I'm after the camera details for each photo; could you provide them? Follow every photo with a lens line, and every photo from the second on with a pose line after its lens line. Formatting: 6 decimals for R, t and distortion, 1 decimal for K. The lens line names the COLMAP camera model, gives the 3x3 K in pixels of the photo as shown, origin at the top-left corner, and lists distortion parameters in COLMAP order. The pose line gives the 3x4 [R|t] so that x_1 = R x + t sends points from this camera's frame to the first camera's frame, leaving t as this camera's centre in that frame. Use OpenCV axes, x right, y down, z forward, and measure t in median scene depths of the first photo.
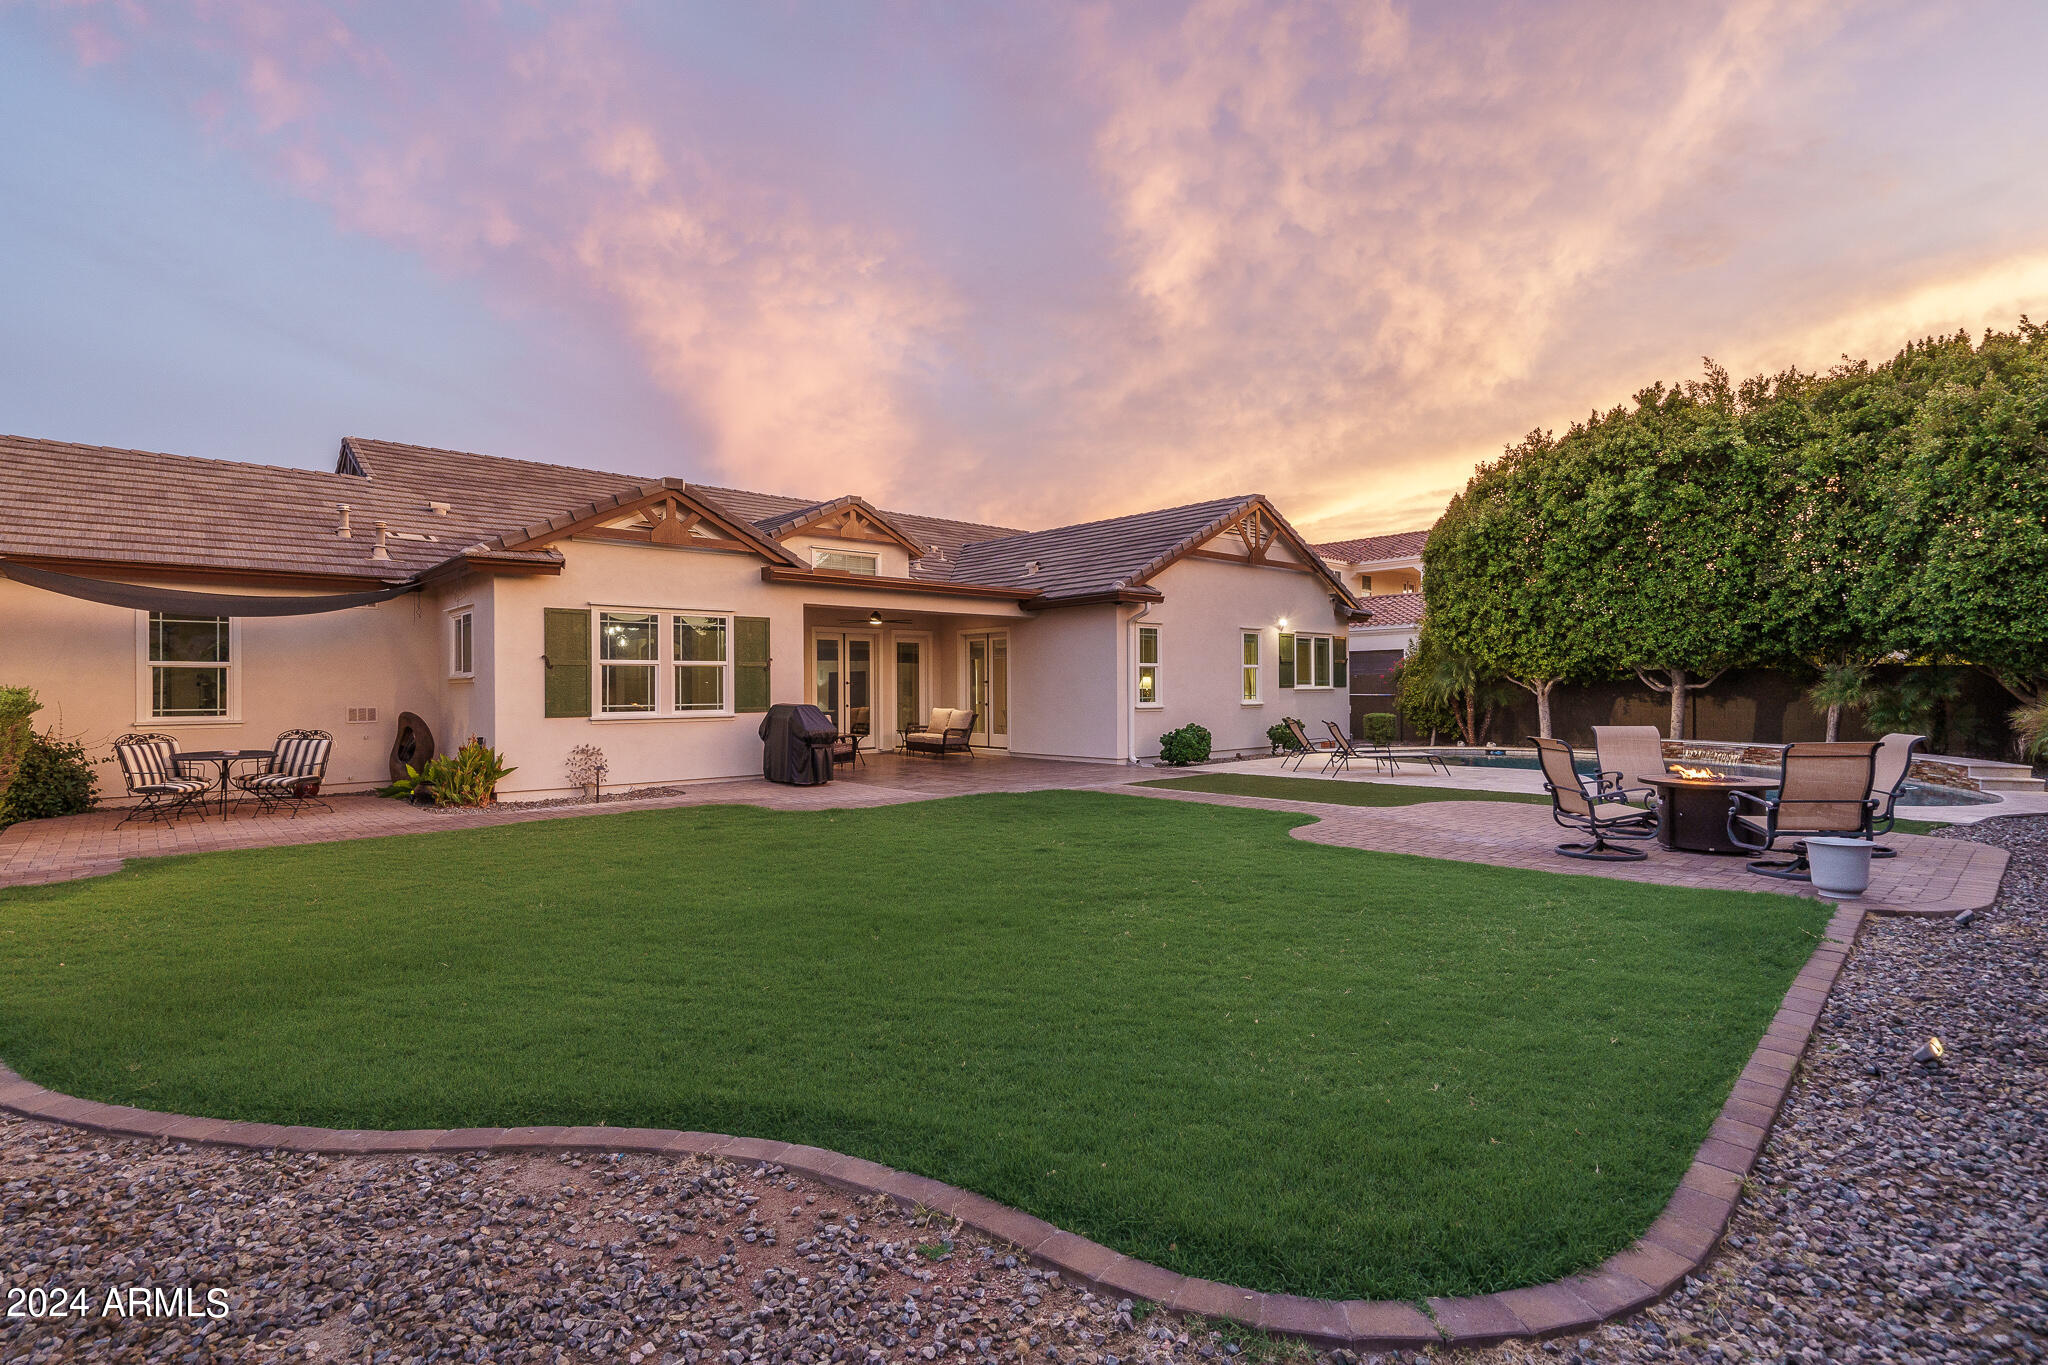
lens RADIAL K [[965.0, 0, 1017.5], [0, 965.0, 685.7], [0, 0, 1]] dist [0.003310, -0.002480]
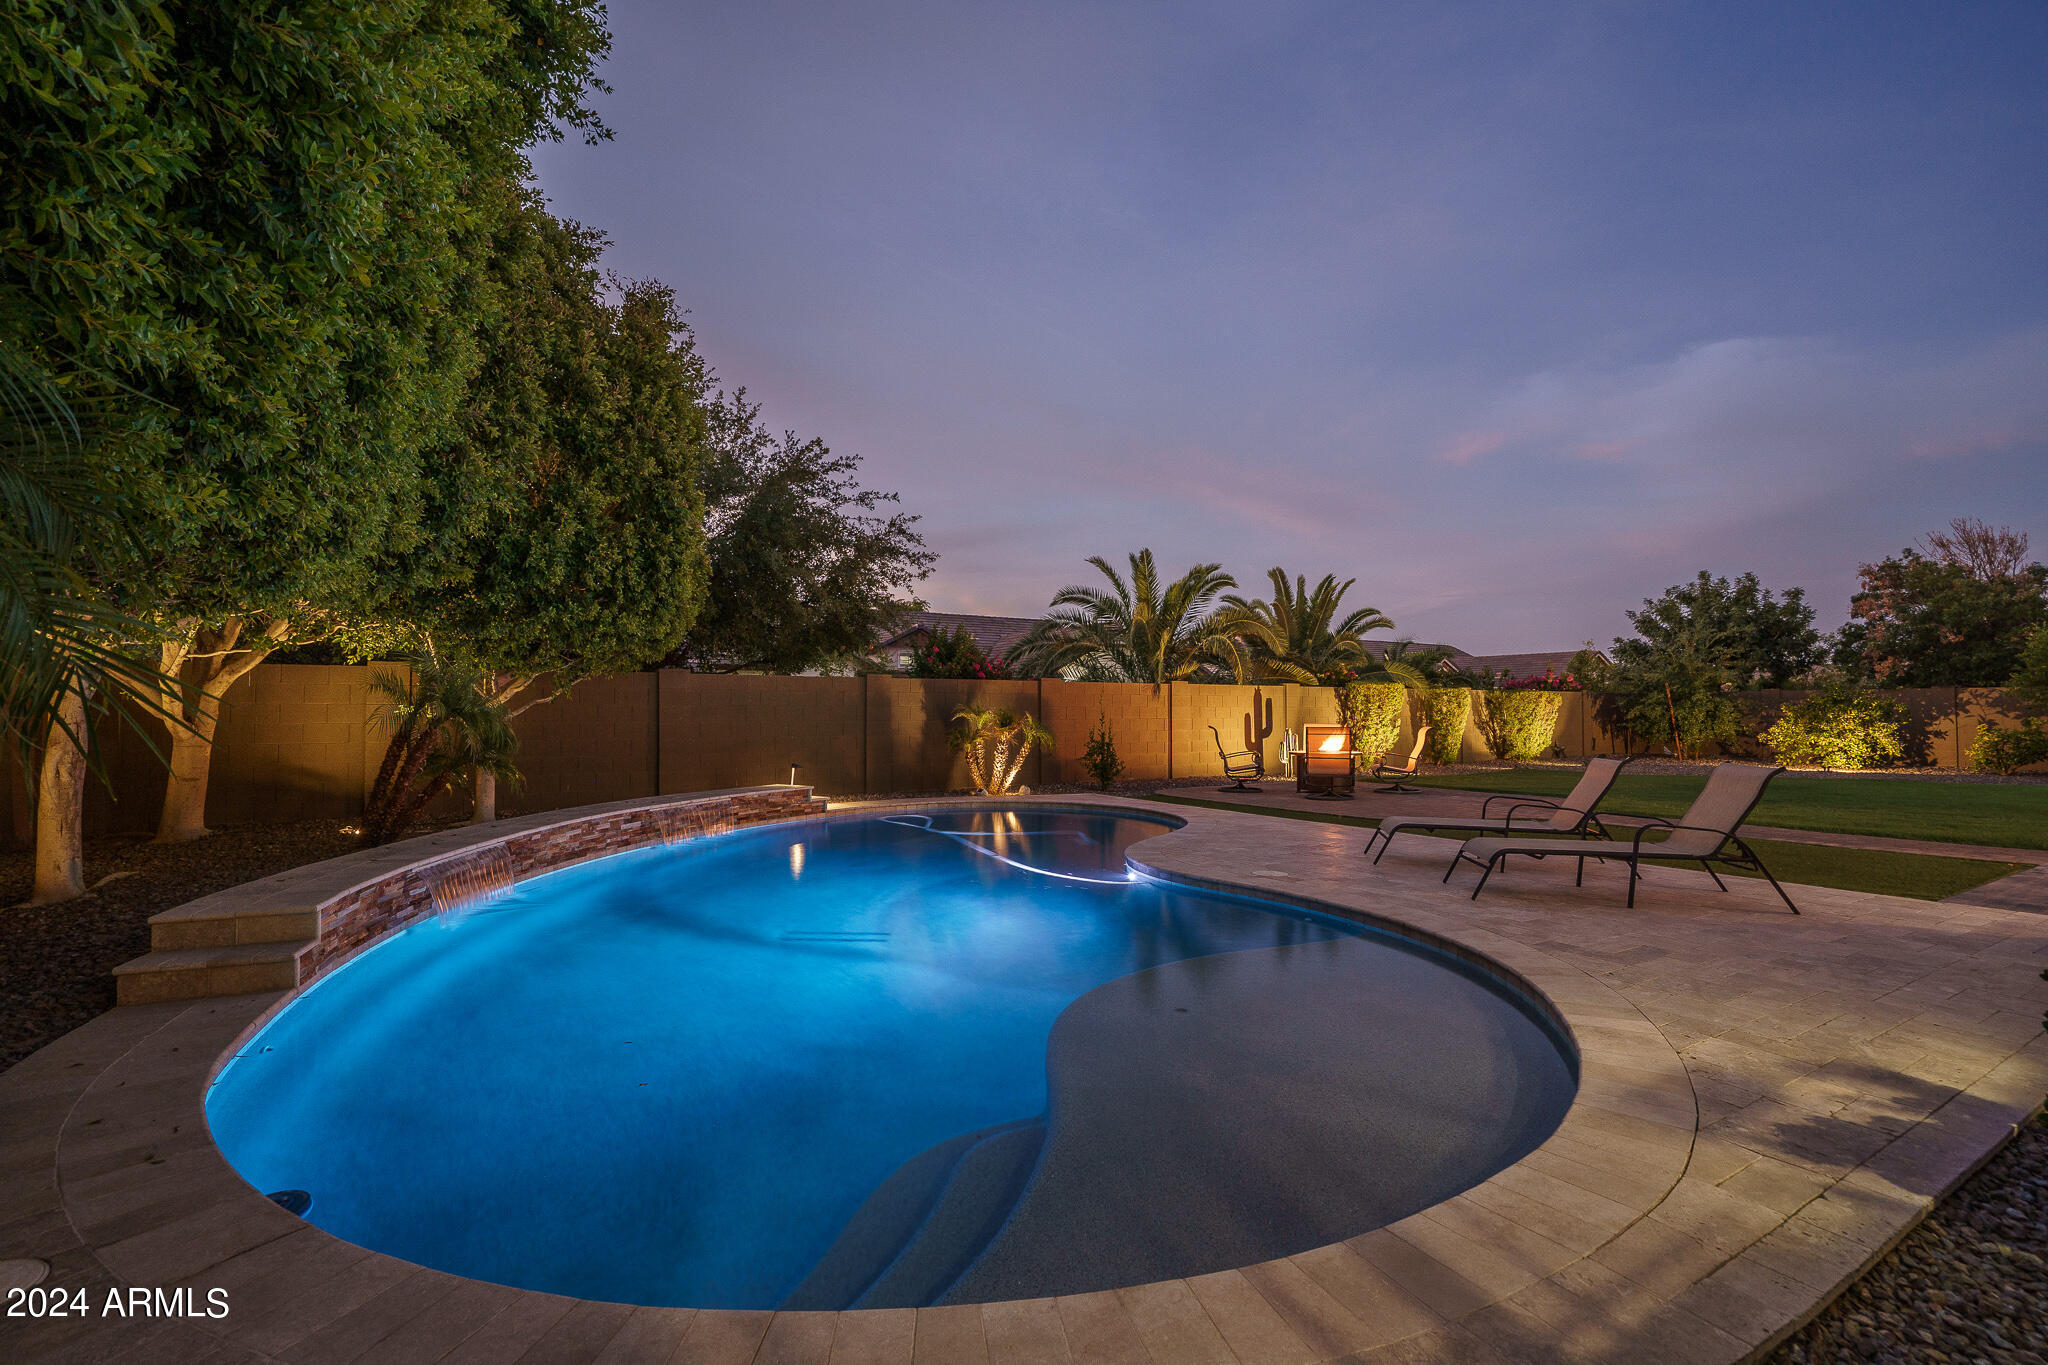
lens RADIAL K [[922.3, 0, 1015.2], [0, 922.3, 678.4], [0, 0, 1]] dist [-0.008618, 0.002959]
pose [[-0.984532, 0.015178, 0.174544, 0.453693], [0.008412, 0.999187, -0.039437, 0.011703], [-0.175001, -0.037359, -0.983859, 1.275829]]
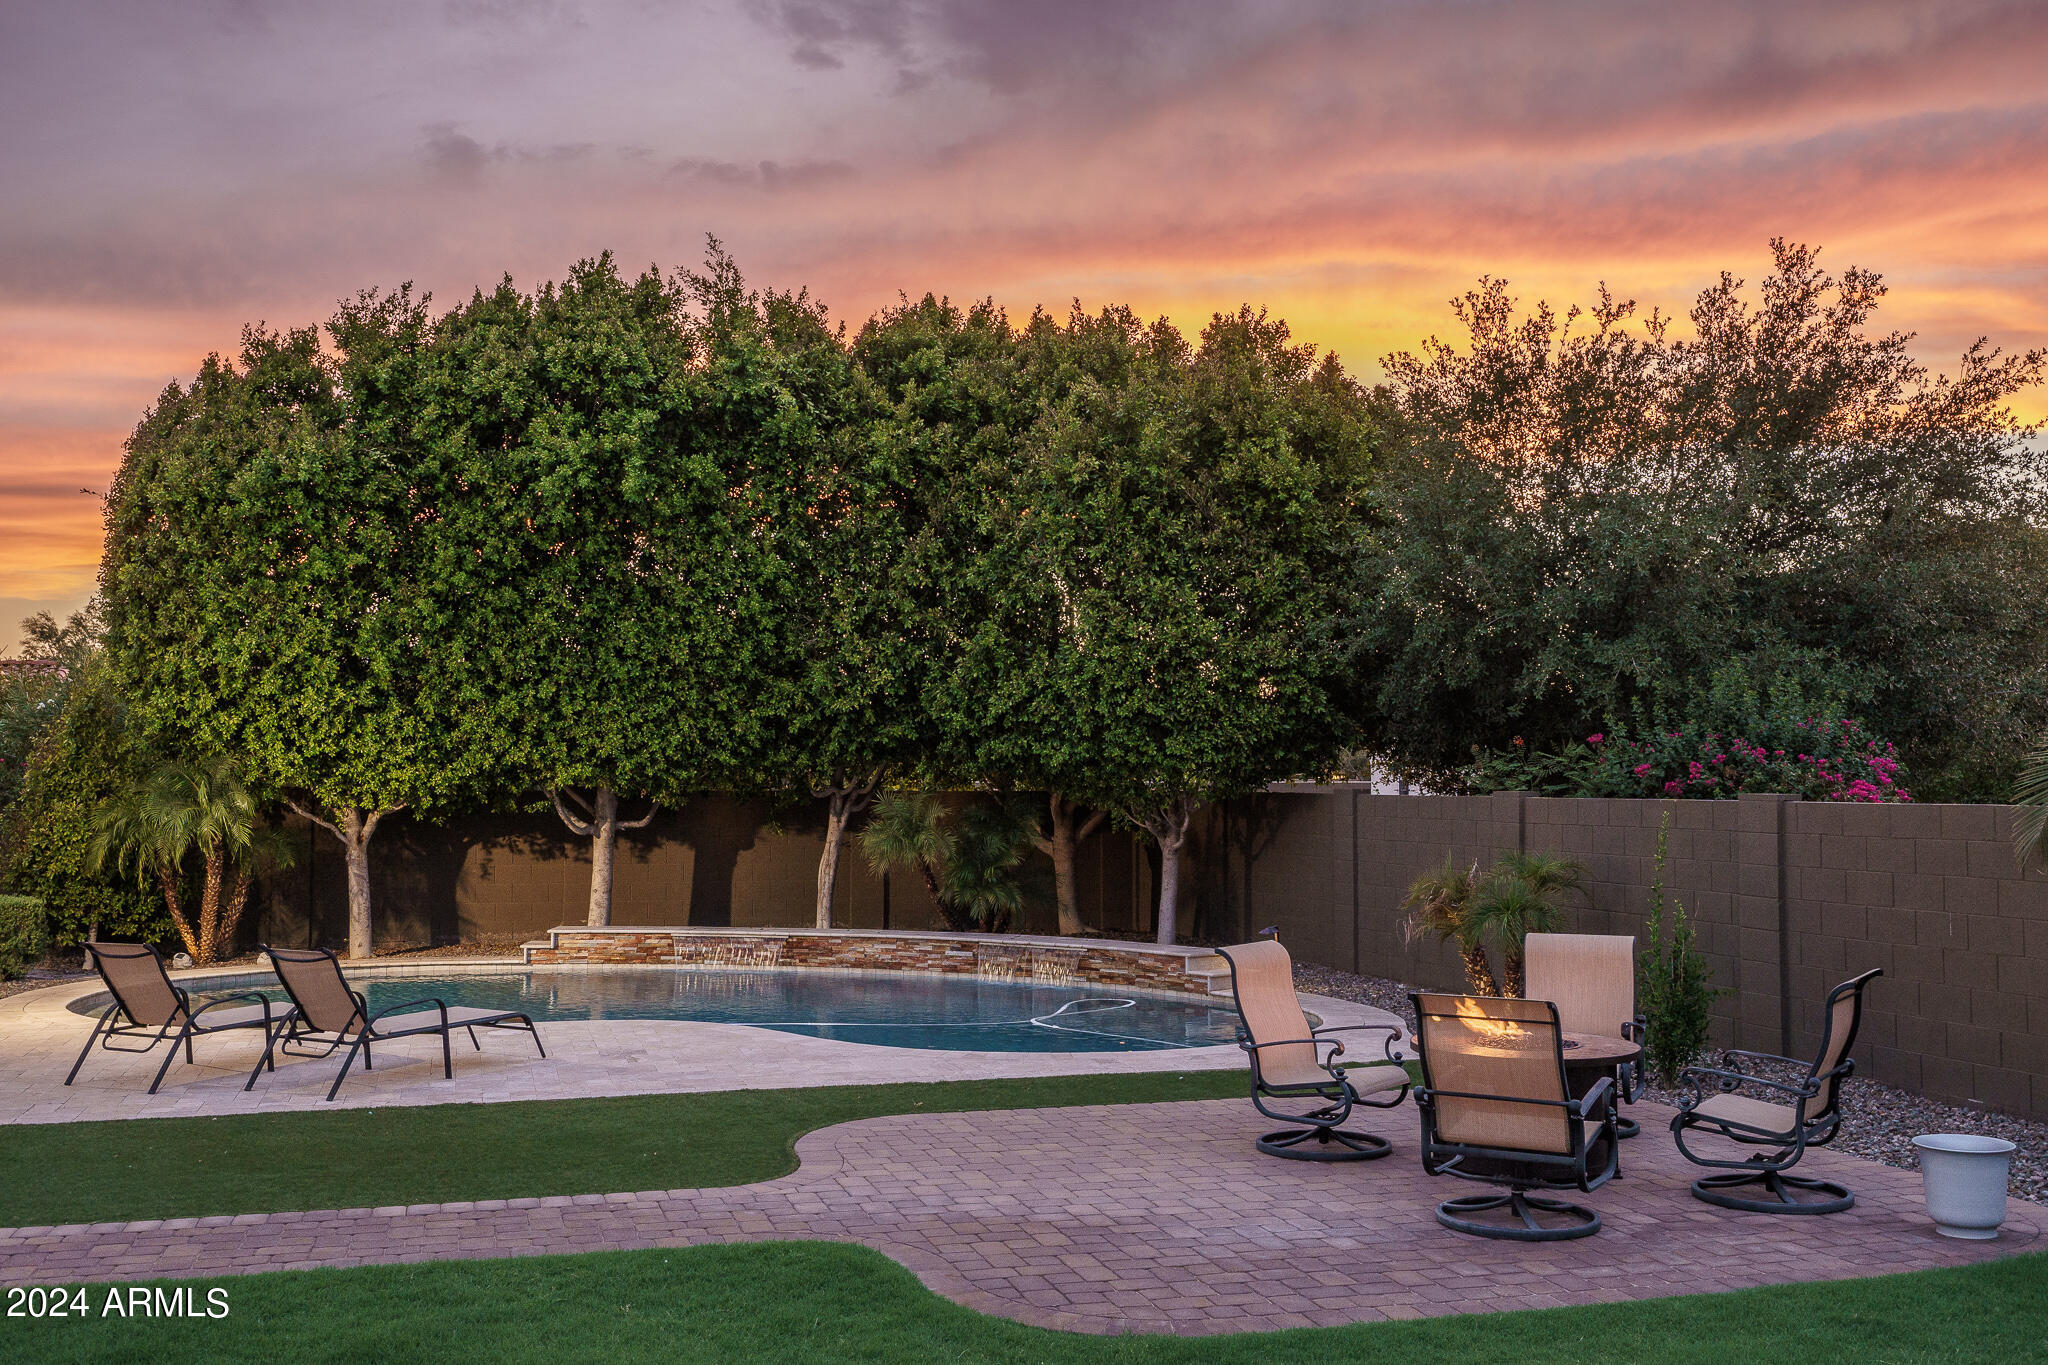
lens RADIAL K [[1913.4, 0, 1022.2], [0, 1913.4, 685.1], [0, 0, 1]] dist [0.006132, 0.000000]
pose [[0.441349, 0.052153, 0.895819, -0.182539], [-0.006157, 0.998462, -0.055096, -0.021140], [-0.897314, 0.018801, 0.440991, 0.362117]]
